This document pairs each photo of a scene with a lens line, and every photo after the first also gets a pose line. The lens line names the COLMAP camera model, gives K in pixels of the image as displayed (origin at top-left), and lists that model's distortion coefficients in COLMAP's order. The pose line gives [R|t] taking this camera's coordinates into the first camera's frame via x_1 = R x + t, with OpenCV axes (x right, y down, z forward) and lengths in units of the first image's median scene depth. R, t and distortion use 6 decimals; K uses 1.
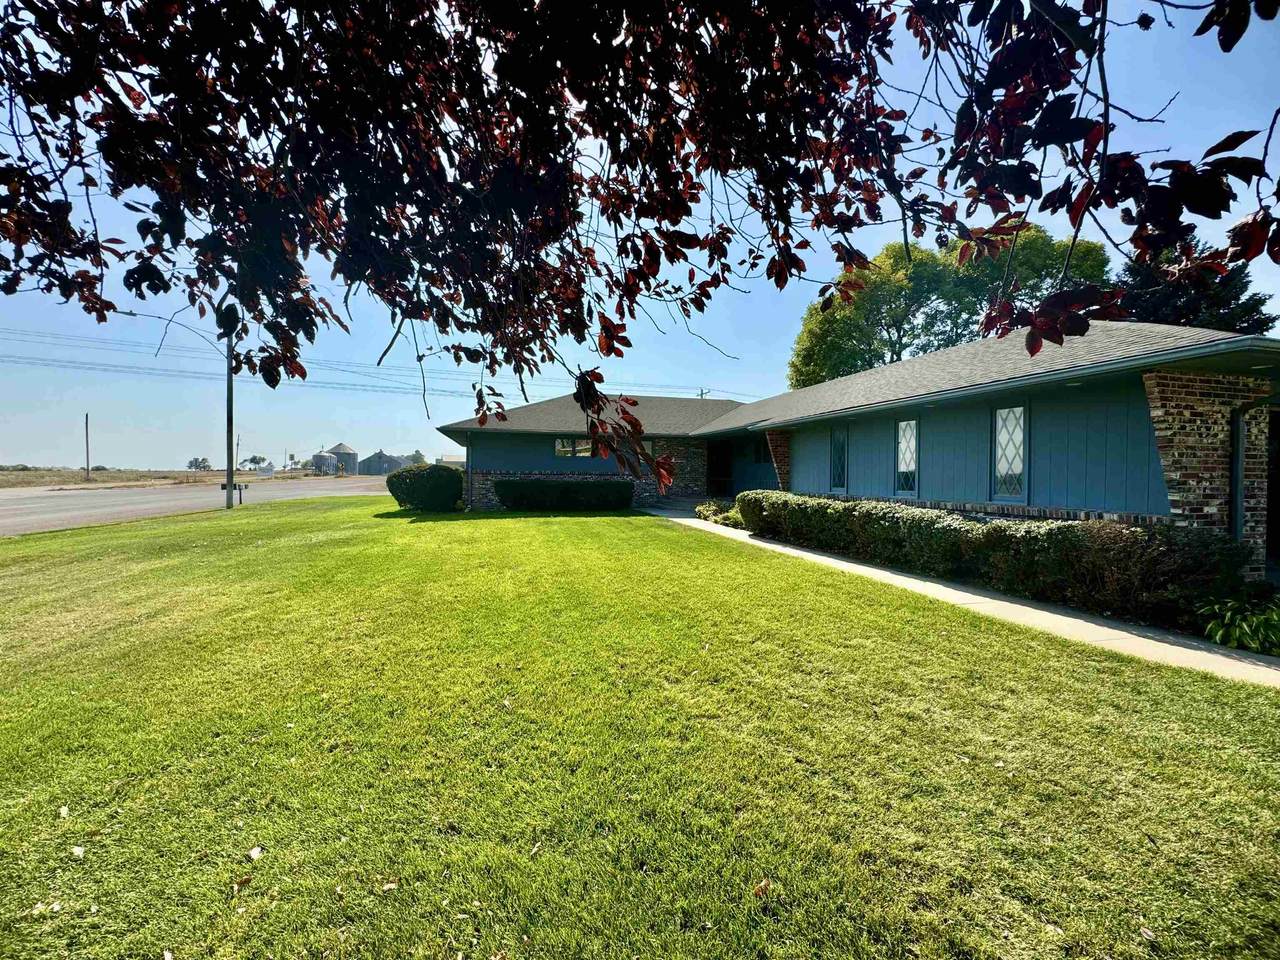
lens RADIAL K [[516.8, 0, 641.7], [0, 516.8, 477.8], [0, 0, 1]] dist [0.001920, 0.000778]
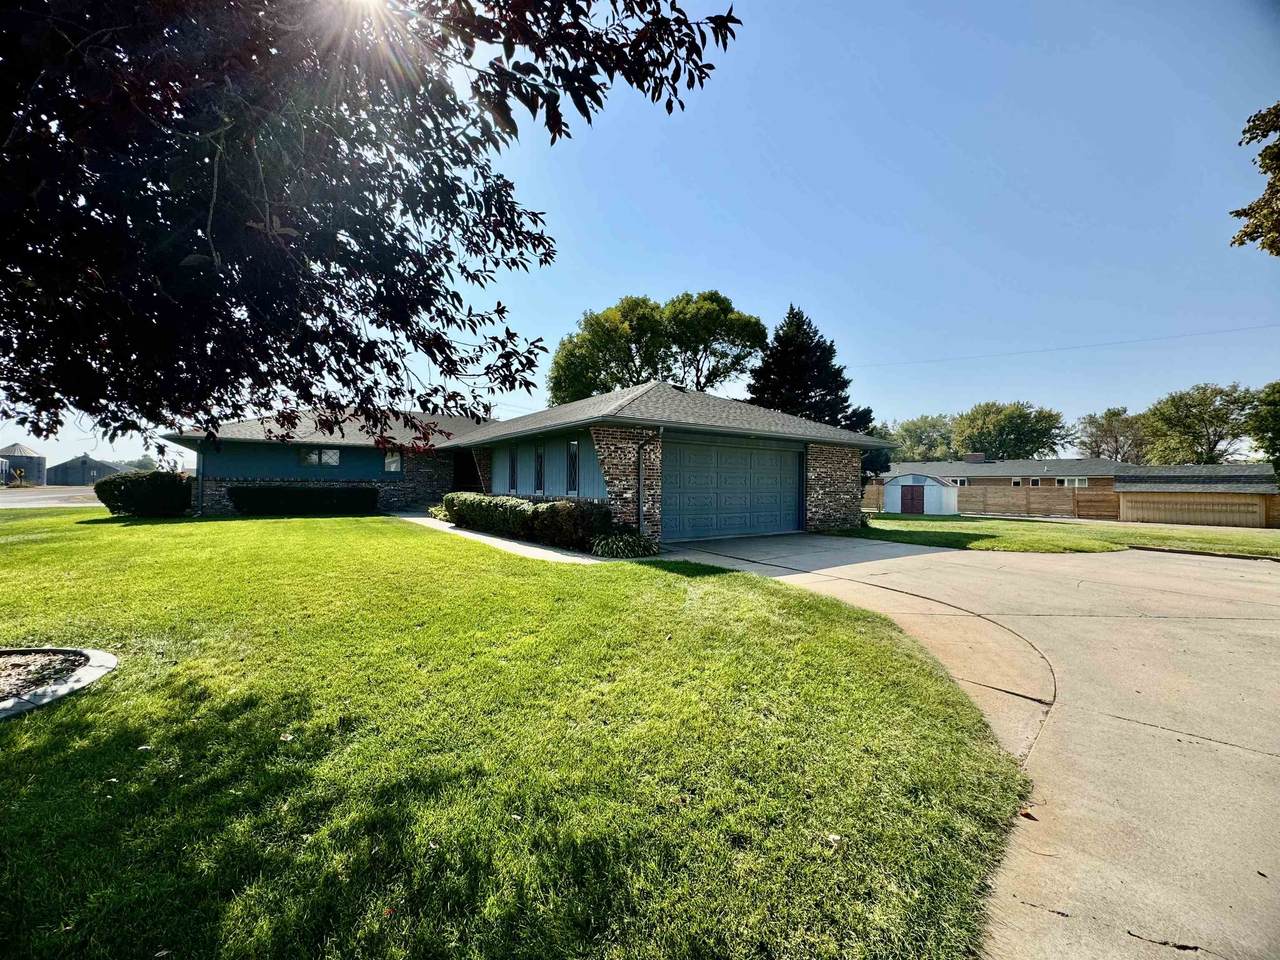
lens RADIAL K [[516.8, 0, 638.8], [0, 516.8, 481.6], [0, 0, 1]] dist [0.001920, 0.000778]
pose [[0.938773, 0.001389, 0.344533, 0.185576], [0.003039, 0.999920, -0.012313, 0.013406], [-0.344522, 0.012606, 0.938693, -0.376410]]
